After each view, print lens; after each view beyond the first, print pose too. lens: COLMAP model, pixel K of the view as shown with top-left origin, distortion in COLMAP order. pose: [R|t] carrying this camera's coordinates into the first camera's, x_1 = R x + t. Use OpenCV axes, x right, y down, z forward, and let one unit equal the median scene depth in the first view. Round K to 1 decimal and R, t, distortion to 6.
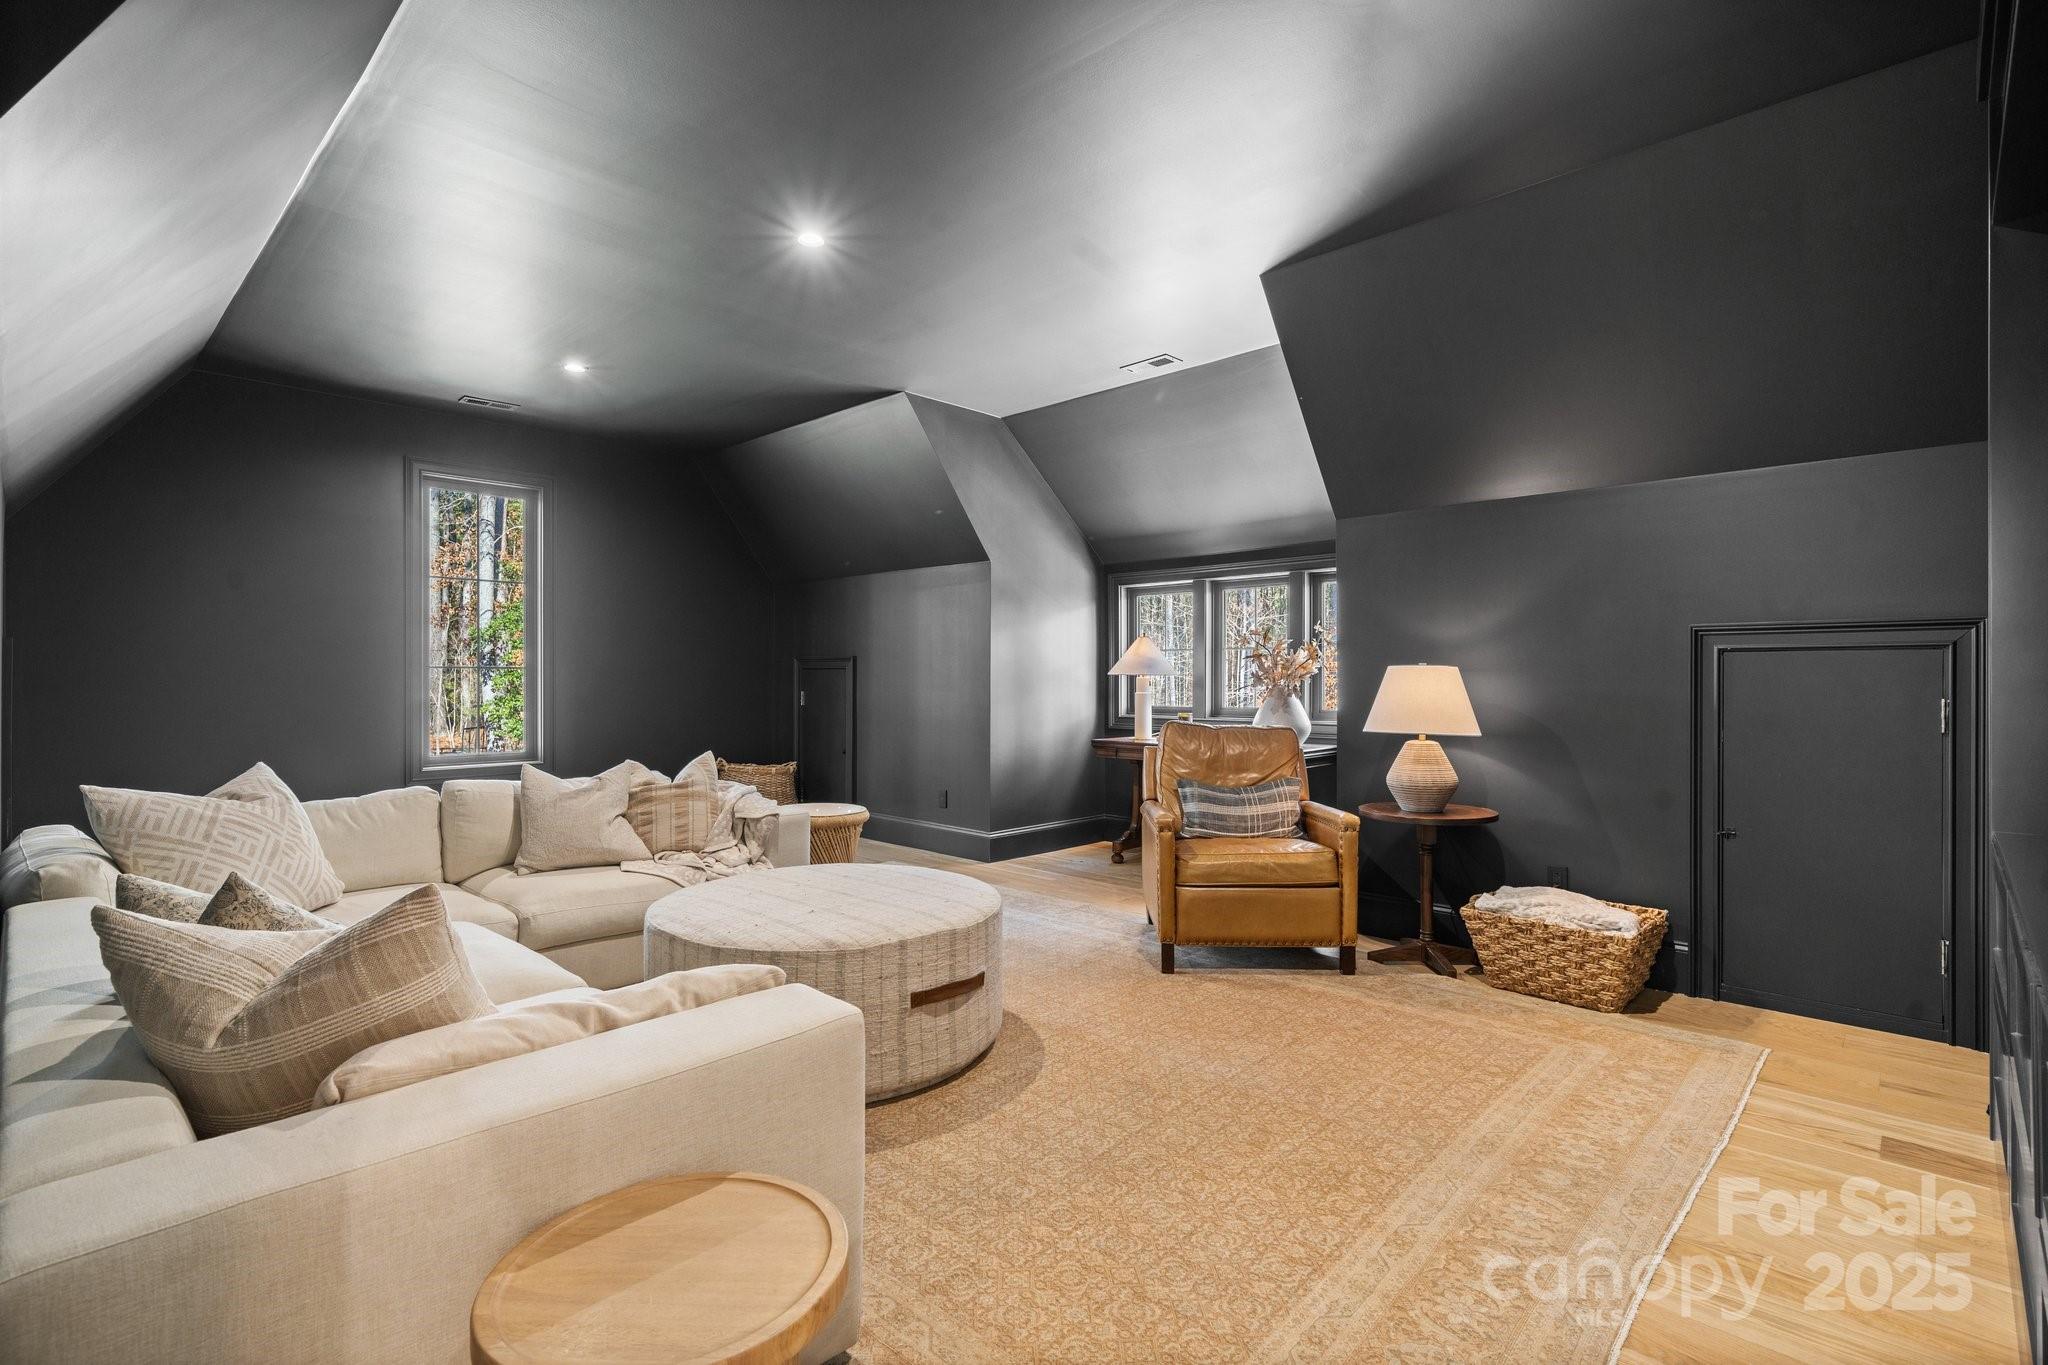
lens RADIAL K [[960.1, 0, 1024.0], [0, 960.1, 682.5], [0, 0, 1]] dist [0.004060, -0.000026]
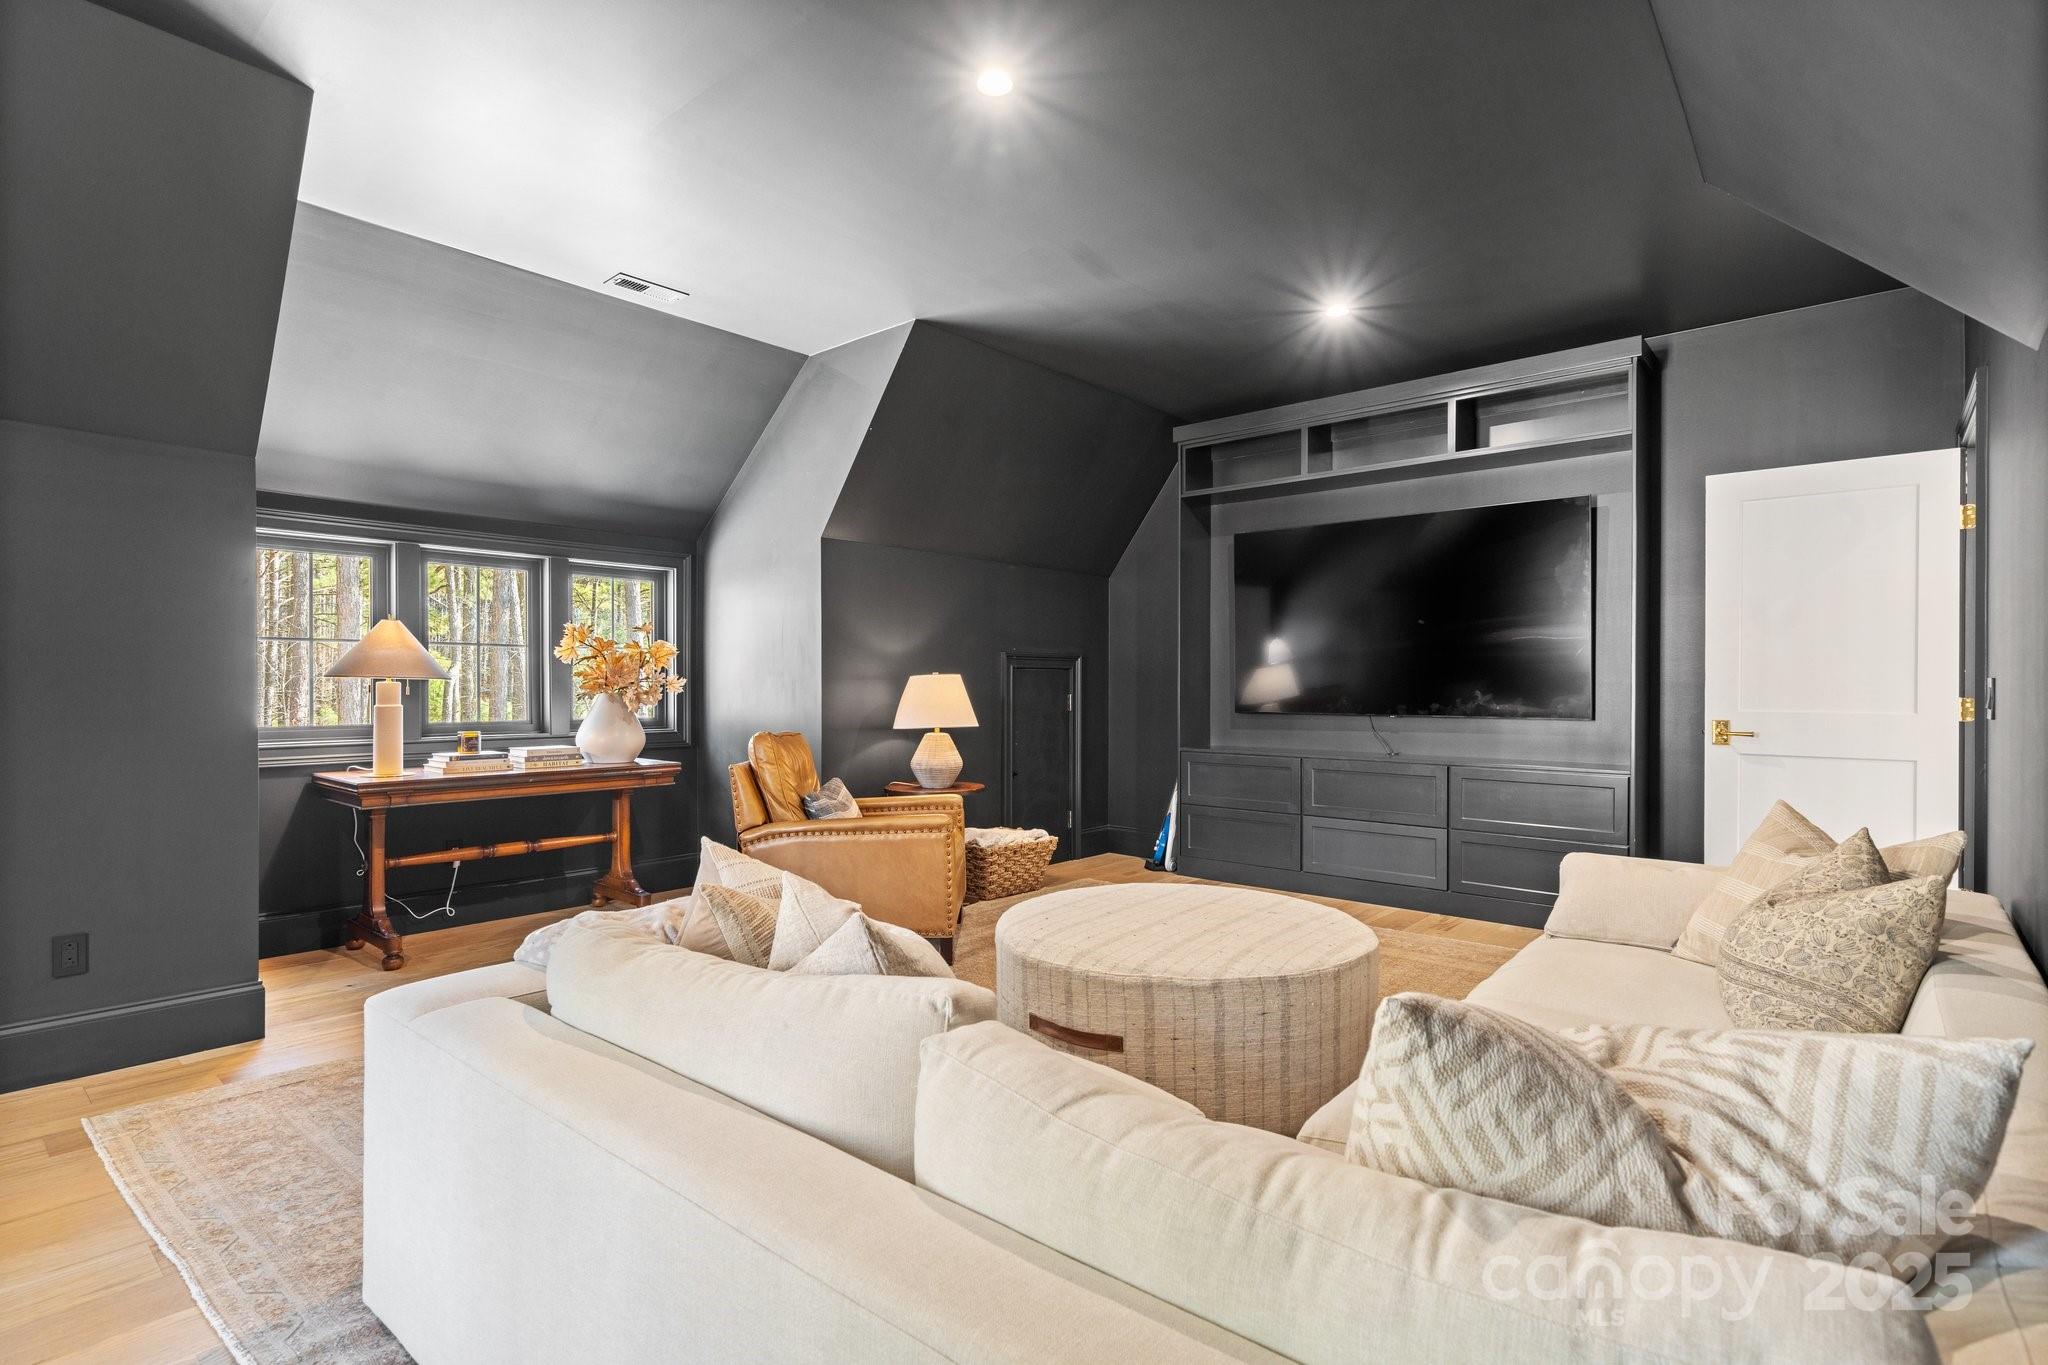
lens RADIAL K [[1027.8, 0, 1024.0], [0, 1027.8, 682.5], [0, 0, 1]] dist [0.001405, 0.000083]
pose [[-0.056600, 0.010176, 0.998345, -0.958079], [0.004705, 0.999940, -0.009925, 0.007369], [-0.998386, 0.004135, -0.056644, 0.959851]]
